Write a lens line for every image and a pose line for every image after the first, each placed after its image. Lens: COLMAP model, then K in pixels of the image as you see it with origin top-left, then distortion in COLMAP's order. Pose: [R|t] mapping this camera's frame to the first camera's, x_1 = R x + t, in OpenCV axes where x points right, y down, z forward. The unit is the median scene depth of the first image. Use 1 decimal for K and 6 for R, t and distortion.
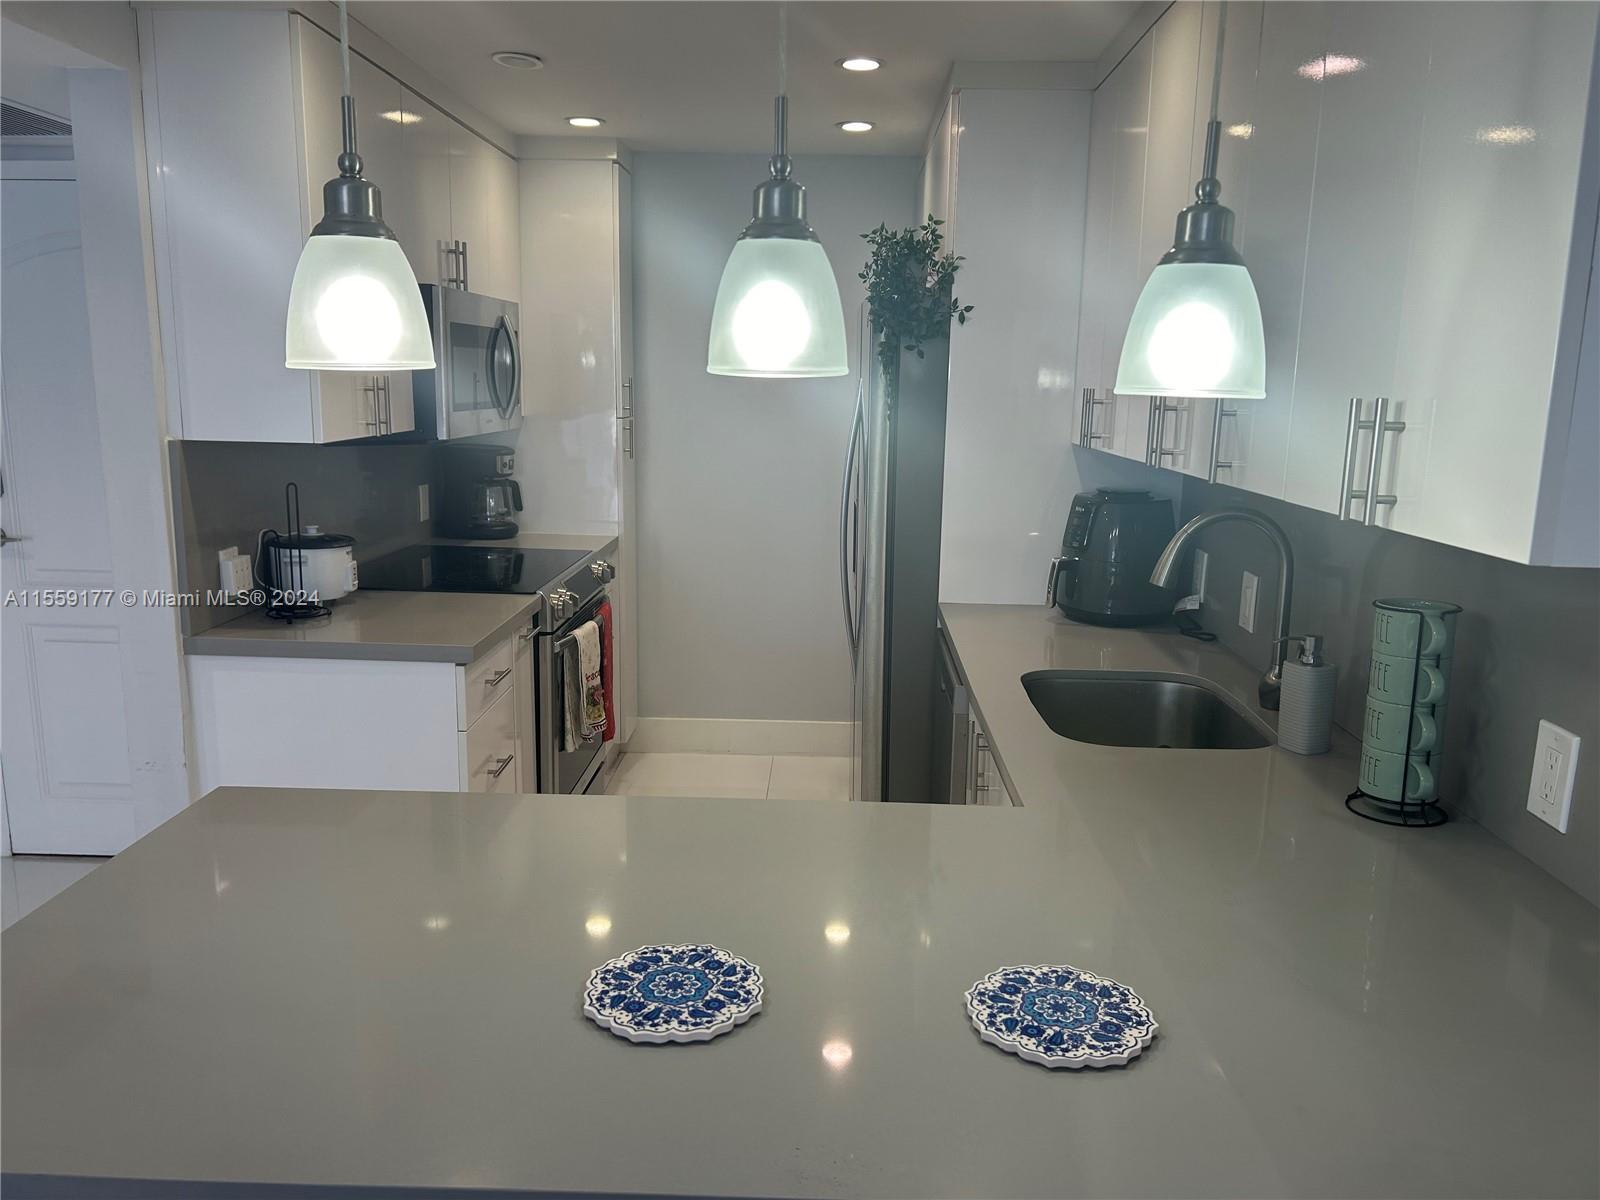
lens RADIAL K [[1205.7, 0, 801.8], [0, 1205.7, 598.8], [0, 0, 1]] dist [0.060527, -0.058222]
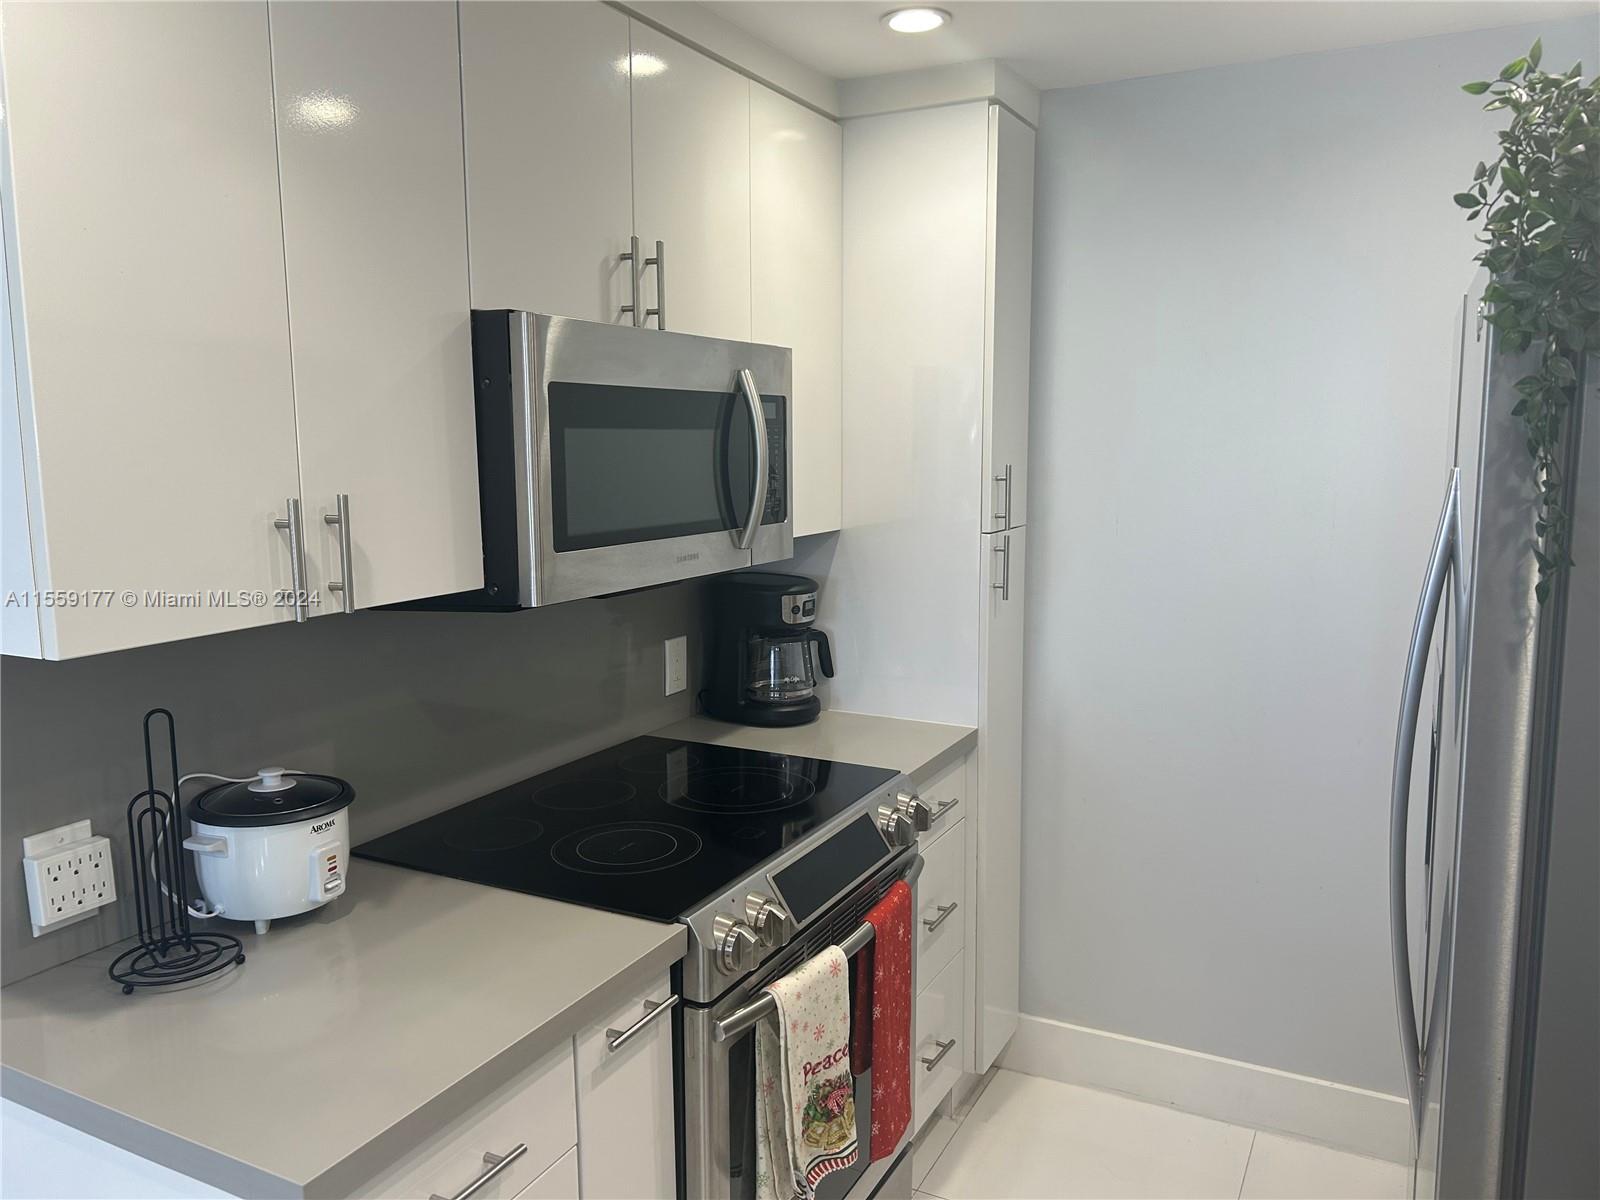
lens RADIAL K [[1205.7, 0, 797.5], [0, 1205.7, 611.5], [0, 0, 1]] dist [0.060527, -0.058222]
pose [[0.899768, 0.037056, -0.434793, 0.029752], [-0.055327, 0.998034, -0.029435, -0.107681], [0.432847, 0.050540, 0.900049, 0.521245]]
